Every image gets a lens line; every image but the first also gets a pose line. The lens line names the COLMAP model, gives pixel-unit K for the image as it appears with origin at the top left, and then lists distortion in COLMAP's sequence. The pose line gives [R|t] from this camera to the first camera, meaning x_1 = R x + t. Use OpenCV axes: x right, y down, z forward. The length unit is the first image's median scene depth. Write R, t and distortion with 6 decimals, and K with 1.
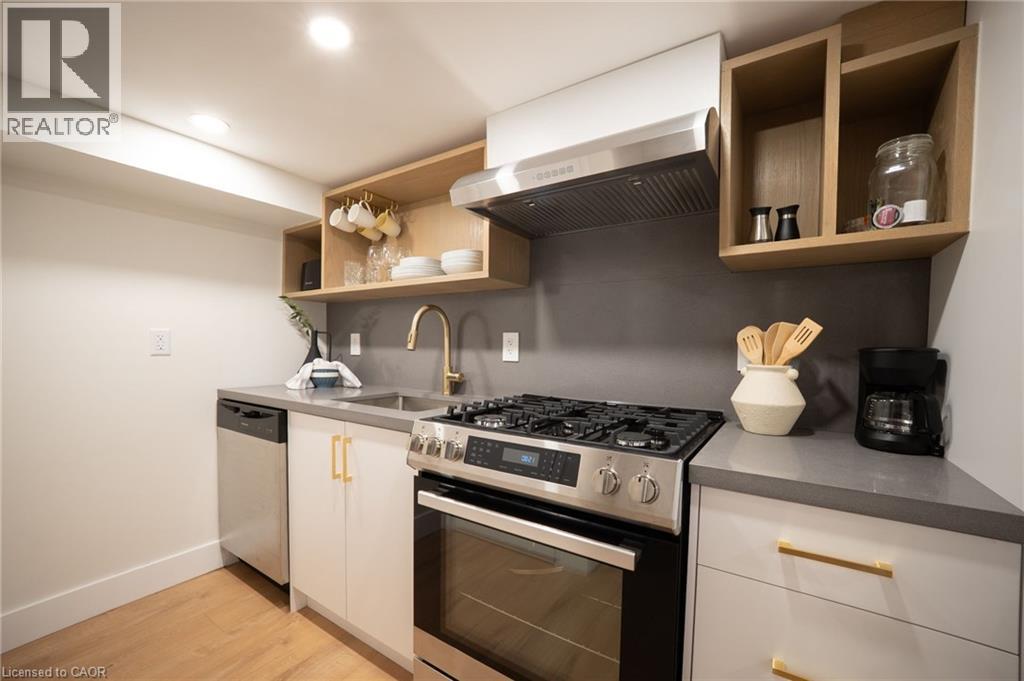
lens RADIAL K [[406.8, 0, 511.8], [0, 406.8, 364.8], [0, 0, 1]] dist [-0.017025, 0.000183]
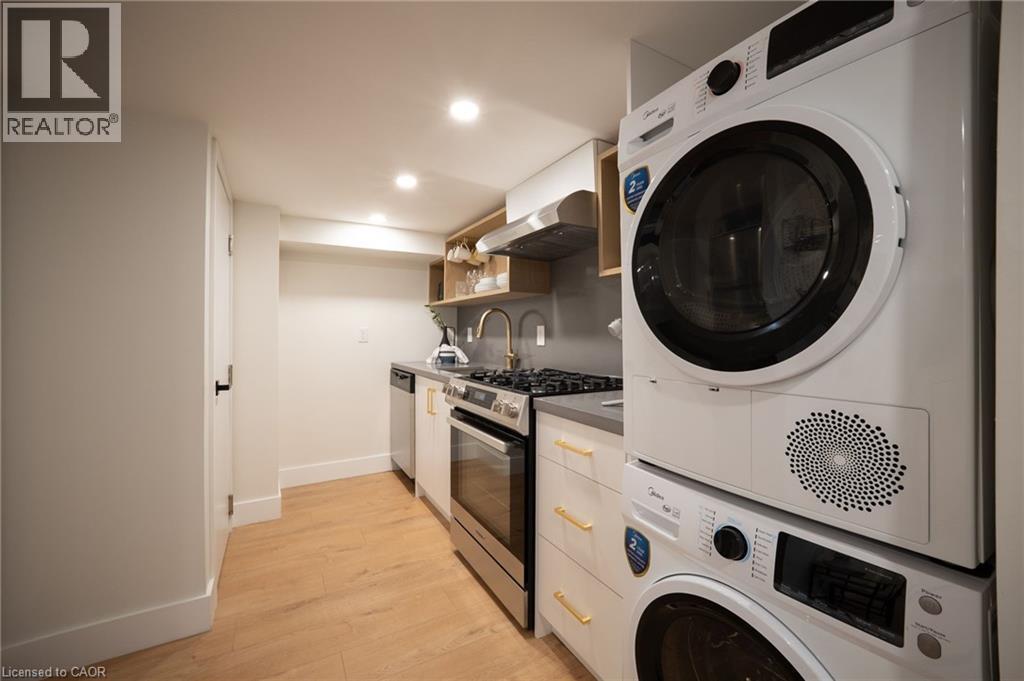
lens RADIAL K [[423.8, 0, 533.2], [0, 423.8, 339.1], [0, 0, 1]] dist [-0.020381, 0.000132]
pose [[0.899827, -0.006355, -0.436201, 0.618694], [-0.010094, 0.999323, -0.035382, 0.021338], [0.436131, 0.036240, 0.899153, -0.357556]]
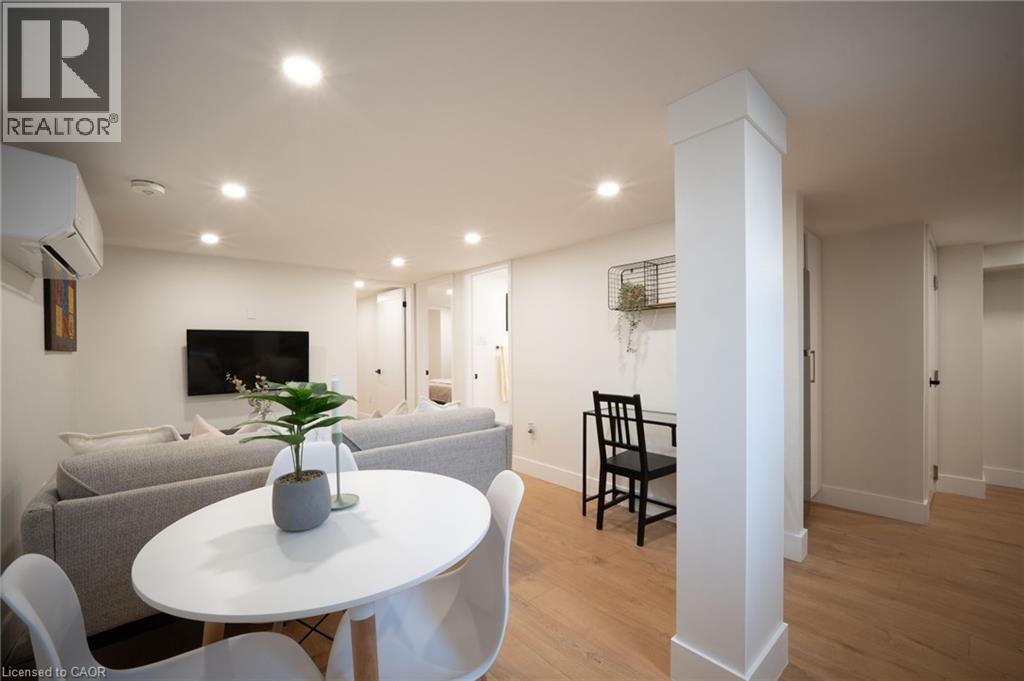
lens RADIAL K [[414.6, 0, 512.4], [0, 414.6, 350.1], [0, 0, 1]] dist [0.000417, 0.000064]
pose [[-0.273395, -0.010807, -0.961841, 1.458450], [-0.038883, 0.999244, -0.000175, 0.052013], [0.961116, 0.037352, -0.273608, -0.886791]]
